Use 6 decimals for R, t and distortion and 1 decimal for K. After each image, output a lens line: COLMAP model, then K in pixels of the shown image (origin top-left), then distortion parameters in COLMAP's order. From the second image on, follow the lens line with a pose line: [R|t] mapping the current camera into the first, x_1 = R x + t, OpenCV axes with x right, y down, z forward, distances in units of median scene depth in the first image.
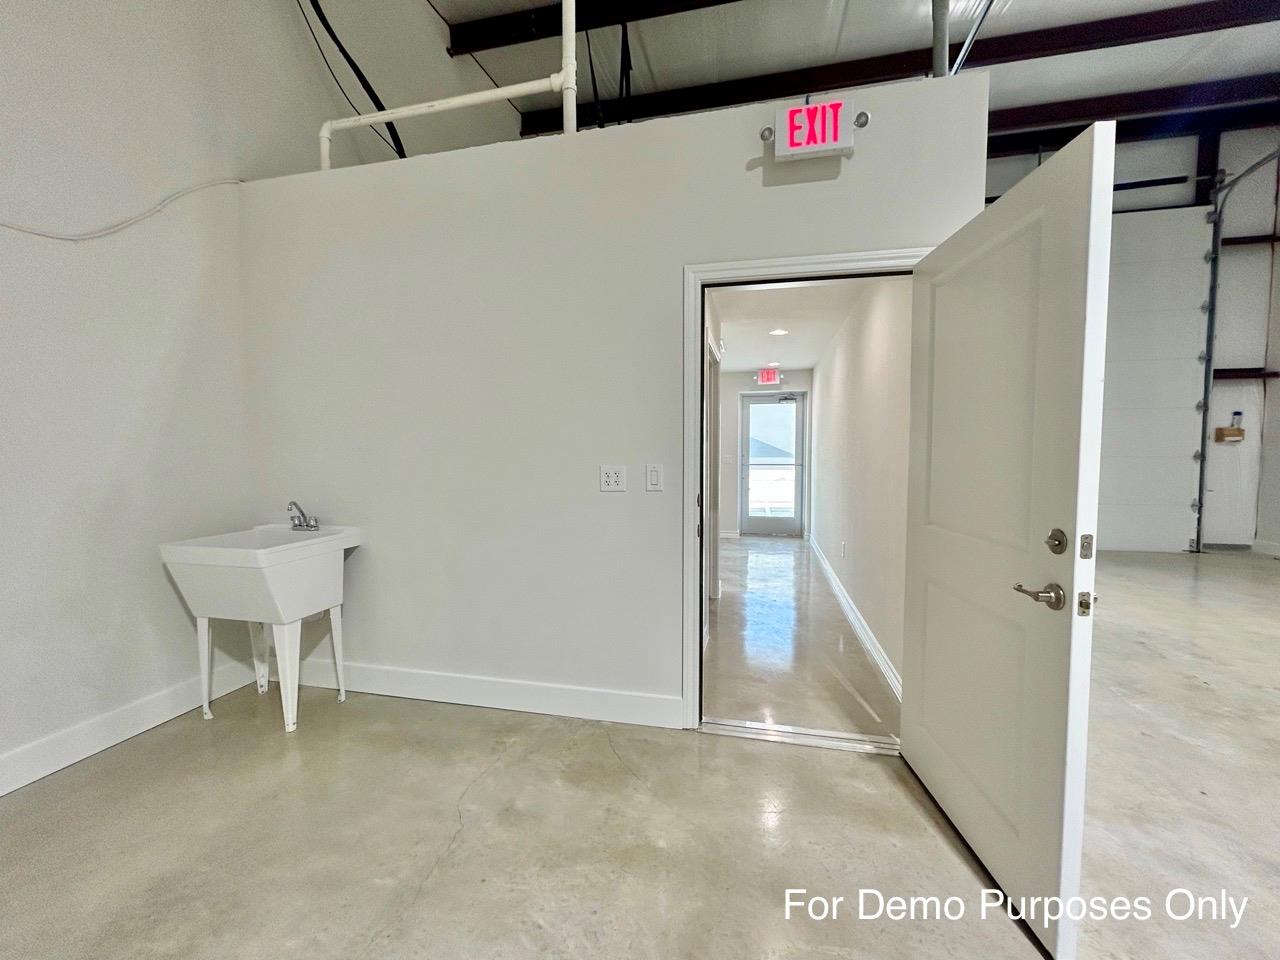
lens RADIAL K [[516.0, 0, 640.0], [0, 516.0, 480.0], [0, 0, 1]] dist [-0.000427, -0.000519]
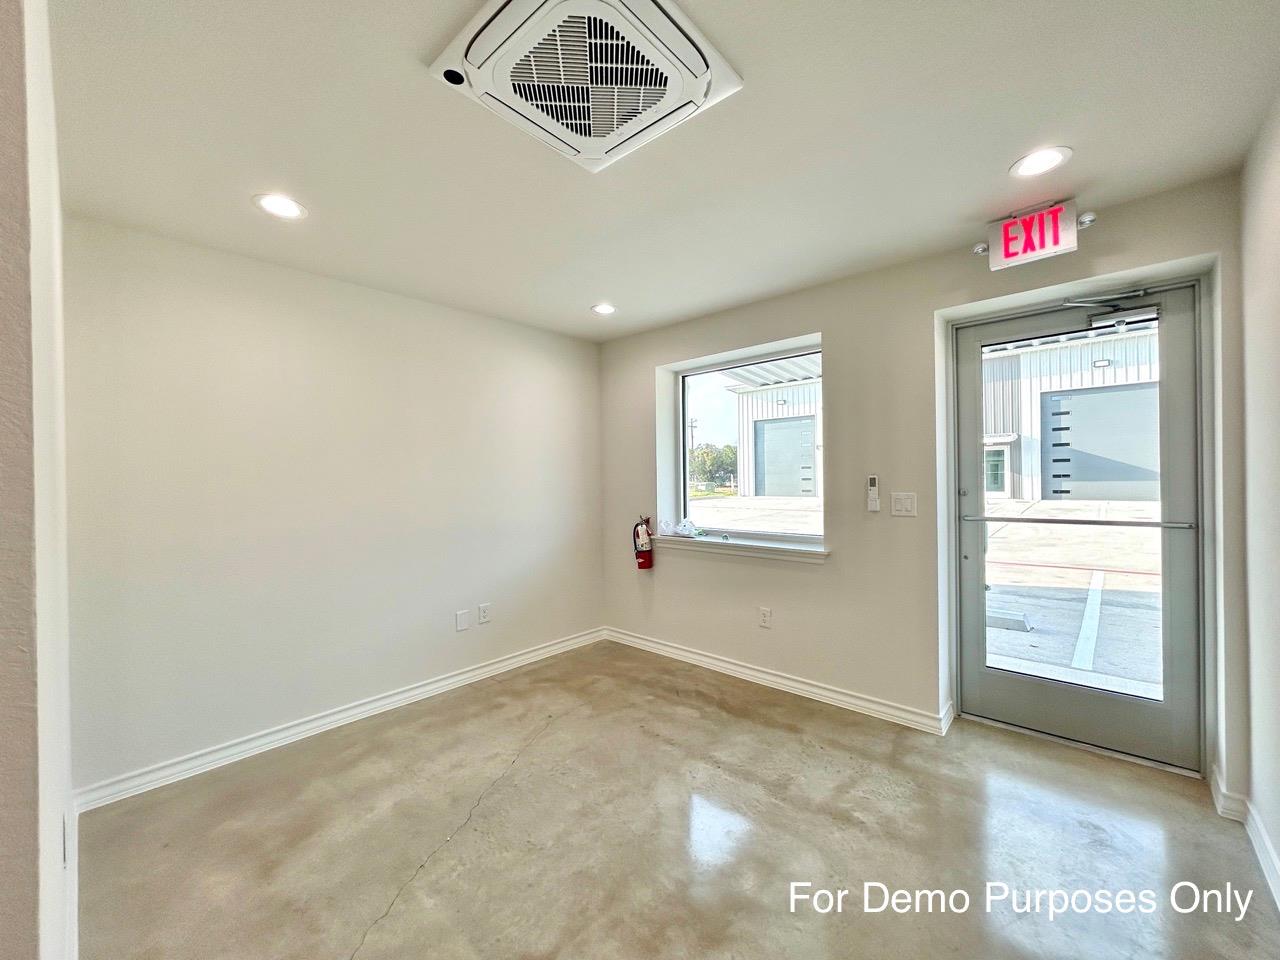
lens RADIAL K [[510.0, 0, 643.3], [0, 510.0, 482.0], [0, 0, 1]] dist [-0.000030, 0.000128]
pose [[0.871115, -0.010731, -0.490961, 0.190082], [-0.009629, 0.999196, -0.038925, -0.041378], [0.490984, 0.038635, 0.870312, 0.613921]]
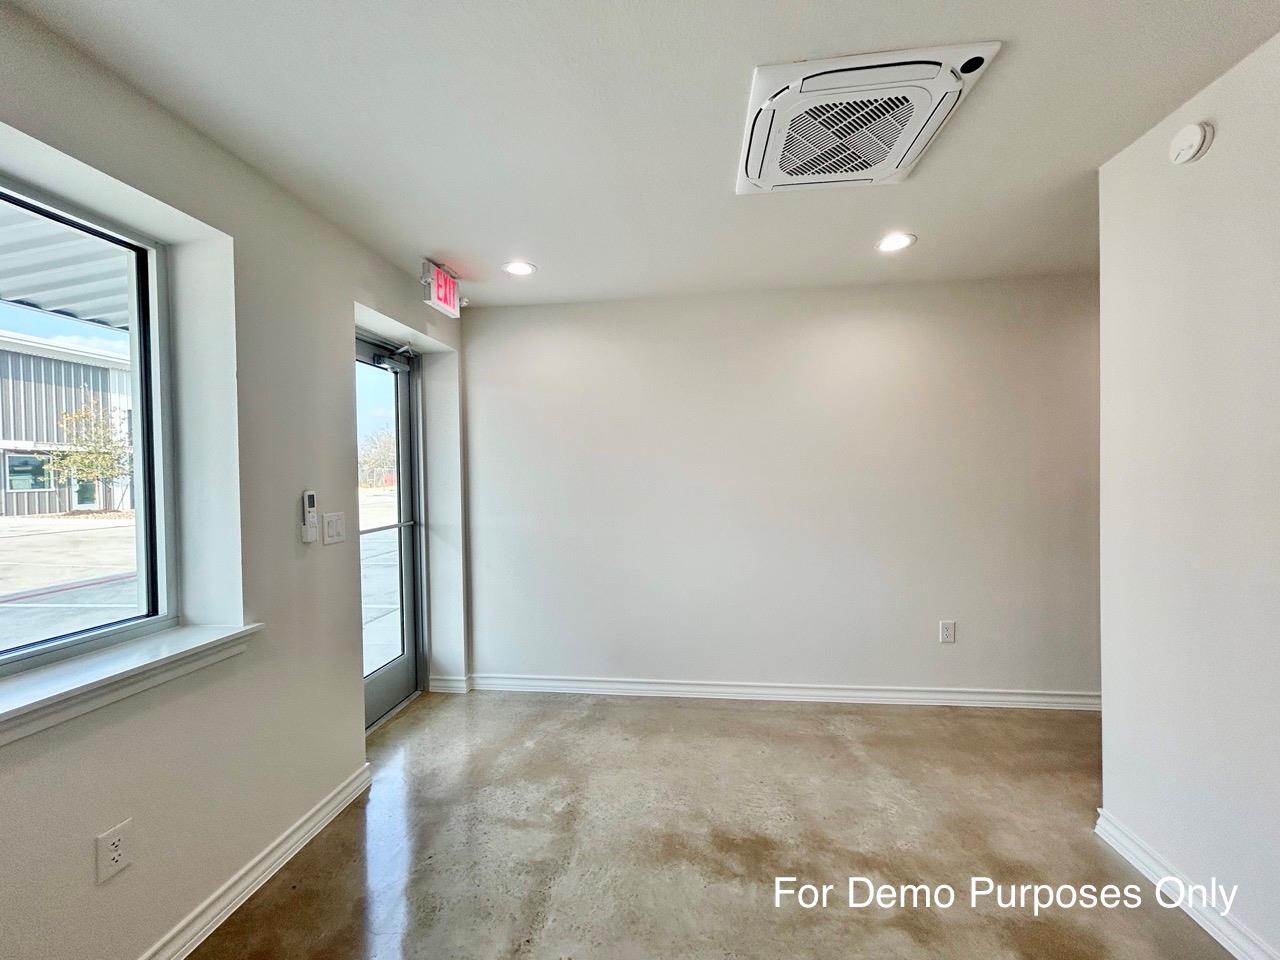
lens RADIAL K [[510.0, 0, 643.3], [0, 510.0, 482.0], [0, 0, 1]] dist [-0.000030, 0.000128]
pose [[-0.112952, -0.012979, 0.993516, -0.125238], [0.068829, 0.997410, 0.020855, -0.060463], [-0.991214, 0.070738, -0.111766, 0.879596]]
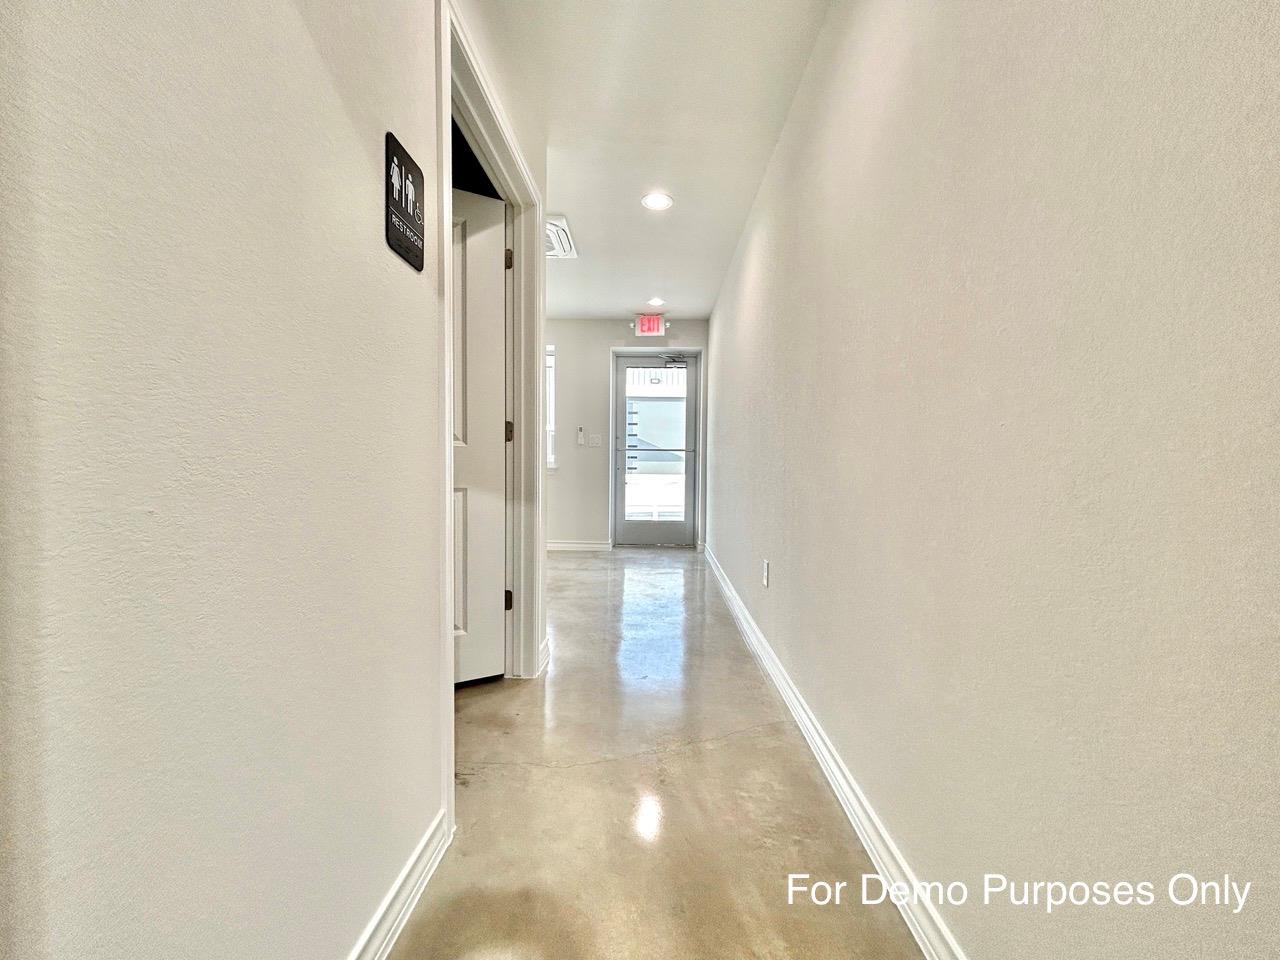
lens RADIAL K [[510.0, 0, 643.3], [0, 510.0, 482.0], [0, 0, 1]] dist [-0.000030, 0.000128]
pose [[0.978598, 0.003660, 0.205749, 0.091827], [-0.001375, 0.999936, -0.011248, 0.025048], [-0.205777, 0.010724, 0.978540, 0.299820]]
